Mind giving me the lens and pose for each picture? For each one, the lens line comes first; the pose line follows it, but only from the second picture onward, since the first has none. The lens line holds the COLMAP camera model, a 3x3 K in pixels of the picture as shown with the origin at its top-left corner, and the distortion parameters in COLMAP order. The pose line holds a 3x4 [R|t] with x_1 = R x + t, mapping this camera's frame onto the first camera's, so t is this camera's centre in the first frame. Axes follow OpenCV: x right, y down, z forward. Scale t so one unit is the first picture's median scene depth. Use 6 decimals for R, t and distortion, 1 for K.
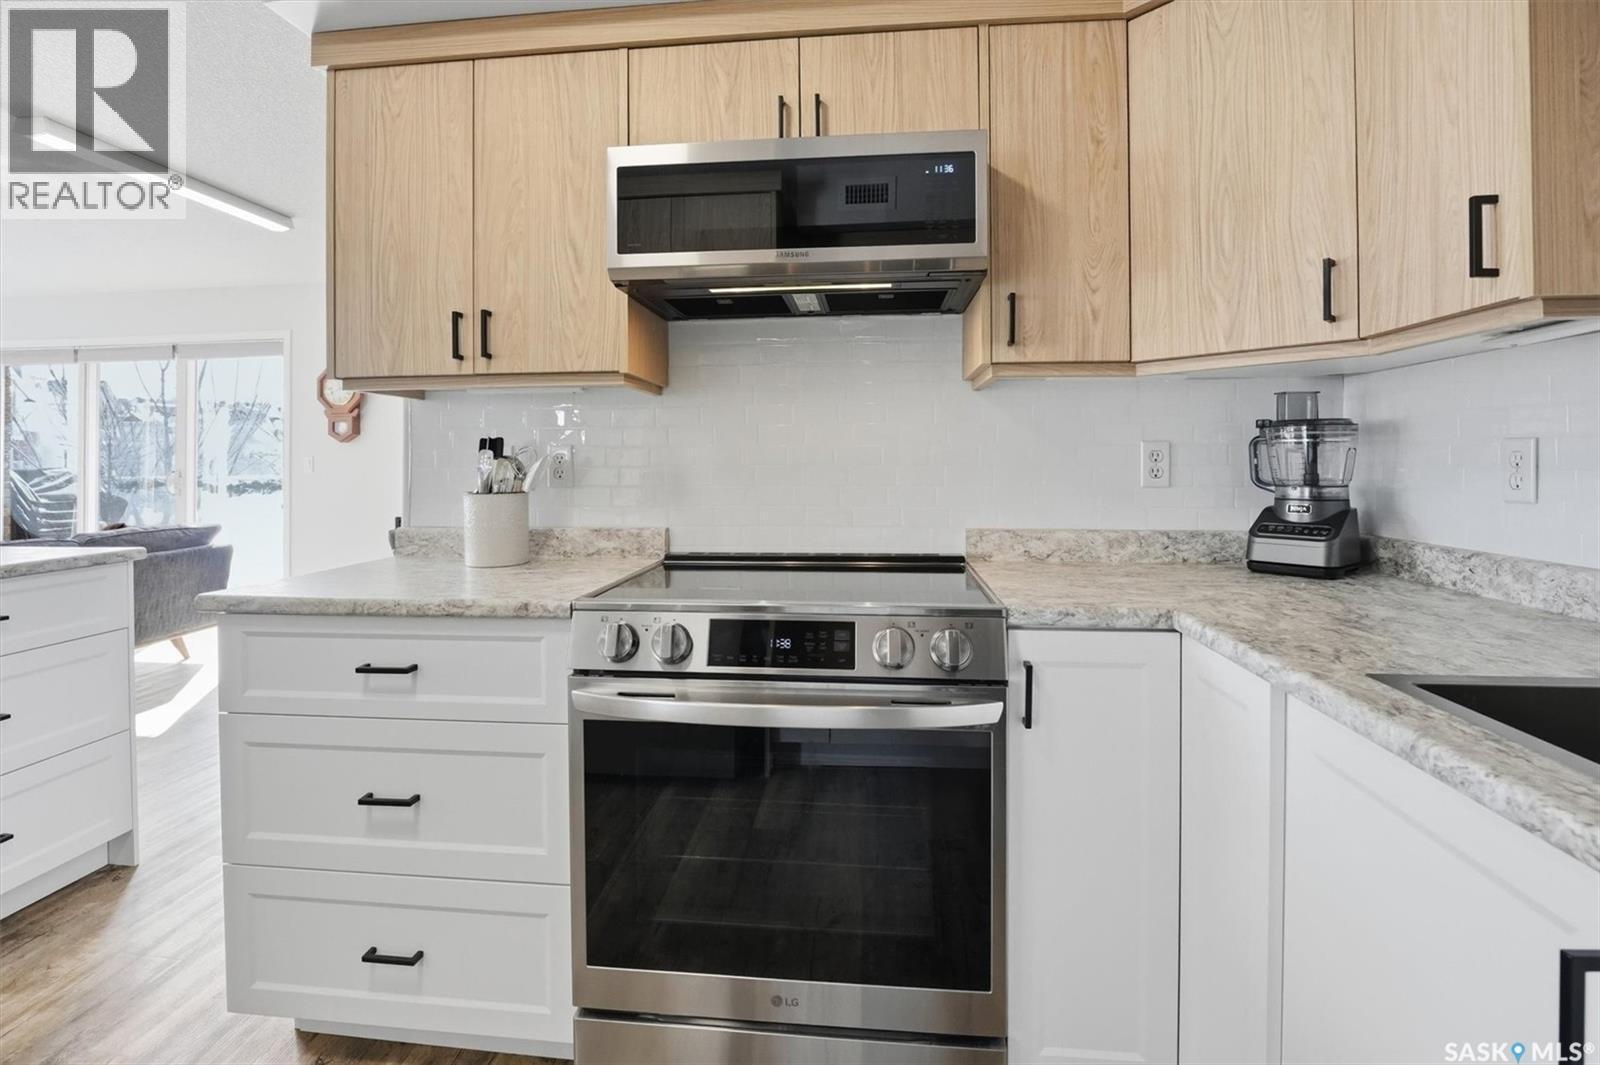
lens RADIAL K [[787.6, 0, 797.8], [0, 787.6, 459.4], [0, 0, 1]] dist [-0.010826, -0.000153]
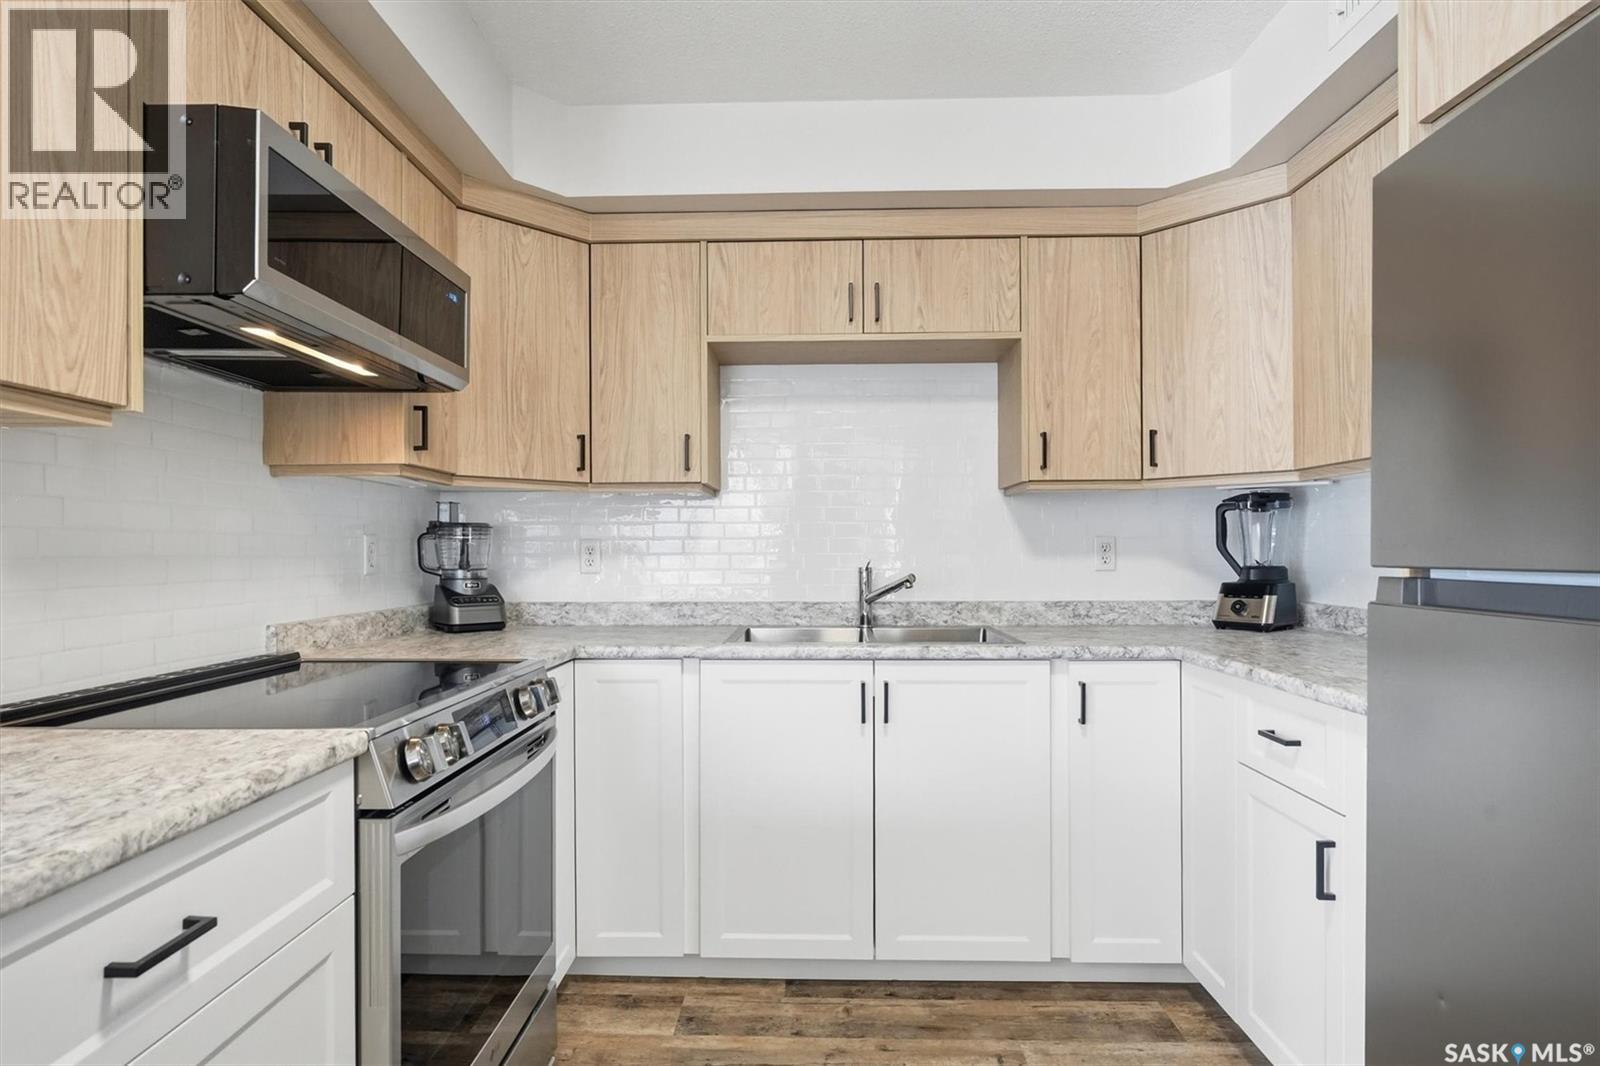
lens RADIAL K [[859.0, 0, 800.0], [0, 859.0, 533.0], [0, 0, 1]] dist [0.000080, 0.000109]
pose [[-0.089949, 0.024032, 0.995656, -1.101479], [0.002894, 0.999711, -0.023868, 0.007502], [-0.995942, 0.000735, -0.089993, 0.609070]]
